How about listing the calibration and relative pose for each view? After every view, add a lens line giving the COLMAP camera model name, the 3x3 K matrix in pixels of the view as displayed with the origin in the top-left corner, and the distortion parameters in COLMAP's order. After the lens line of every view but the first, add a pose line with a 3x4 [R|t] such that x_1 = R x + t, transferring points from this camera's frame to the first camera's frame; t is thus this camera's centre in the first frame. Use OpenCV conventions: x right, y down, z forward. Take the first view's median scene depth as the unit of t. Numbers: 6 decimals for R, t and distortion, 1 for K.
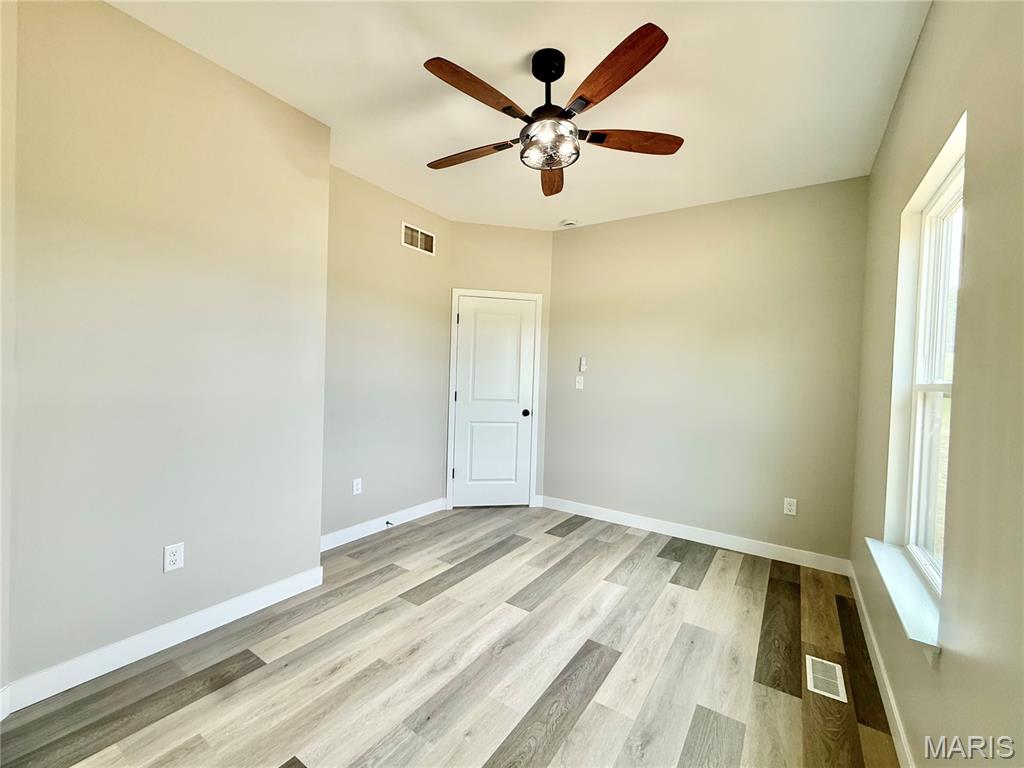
lens RADIAL K [[418.3, 0, 505.8], [0, 418.3, 383.7], [0, 0, 1]] dist [-0.000349, 0.000034]
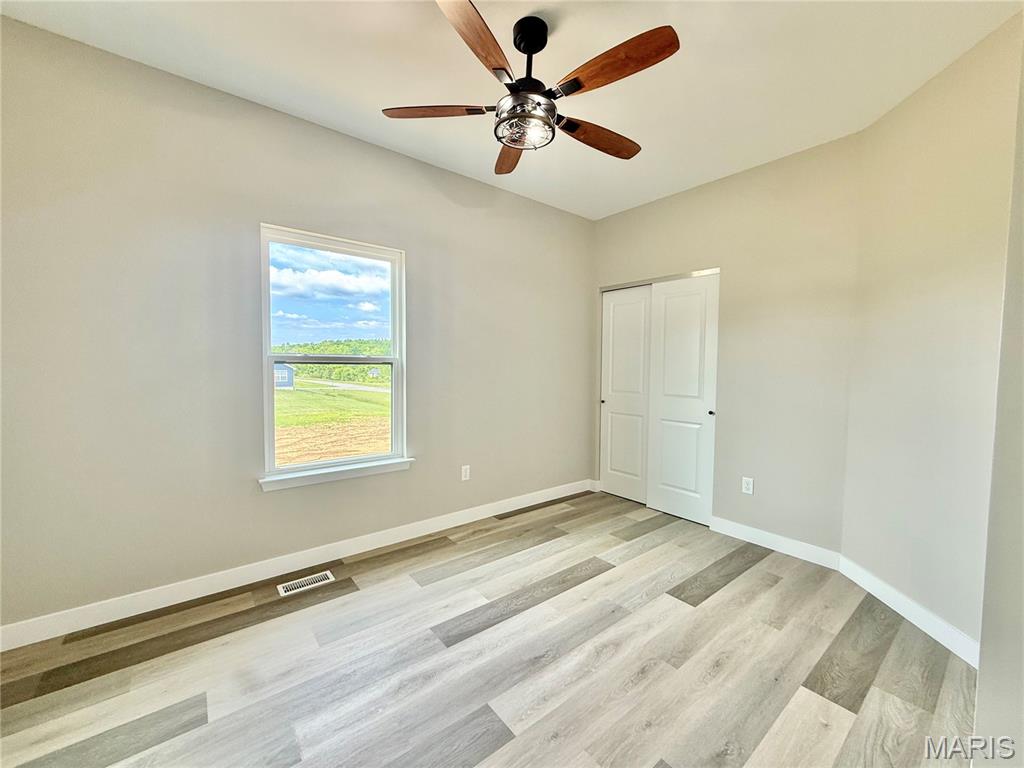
lens RADIAL K [[422.8, 0, 531.0], [0, 422.8, 383.5], [0, 0, 1]] dist [0.008652, 0.000125]
pose [[-0.968500, -0.058640, 0.242011, -0.149814], [-0.041210, 0.996220, 0.076470, -0.030955], [-0.245580, 0.064088, -0.967256, 1.643042]]
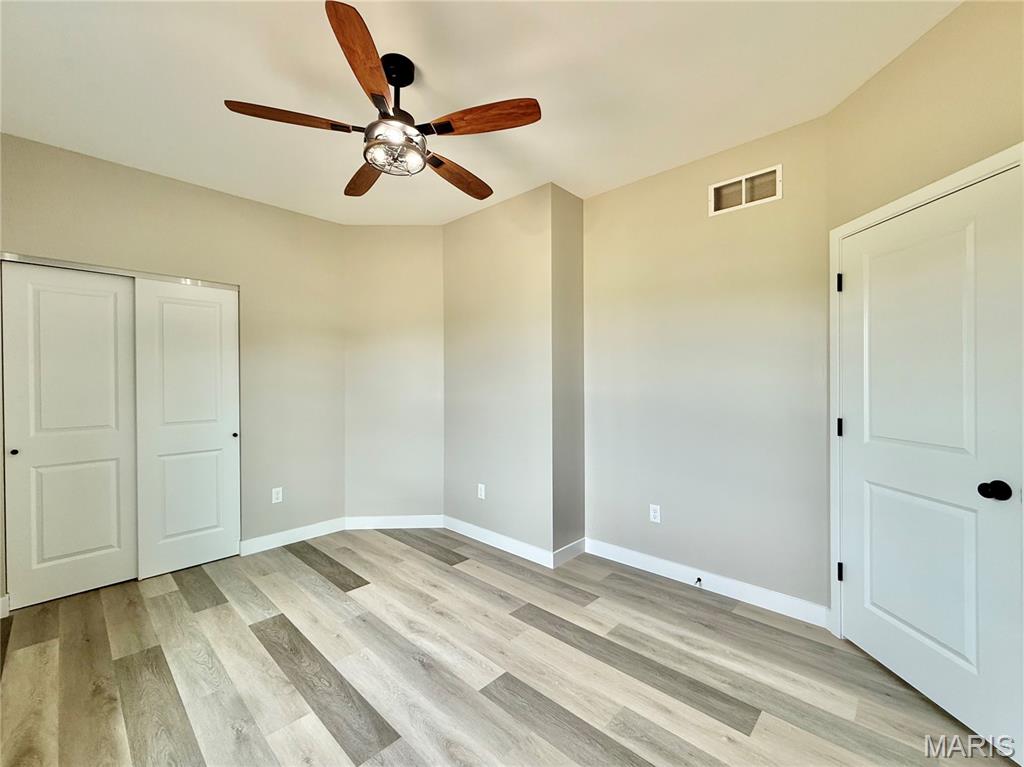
lens RADIAL K [[418.3, 0, 505.8], [0, 418.3, 383.2], [0, 0, 1]] dist [-0.000349, 0.000034]
pose [[-0.139753, -0.029407, -0.989750, 0.844690], [-0.024094, 0.999364, -0.026291, -0.002985], [0.989893, 0.020173, -0.140373, 1.162992]]
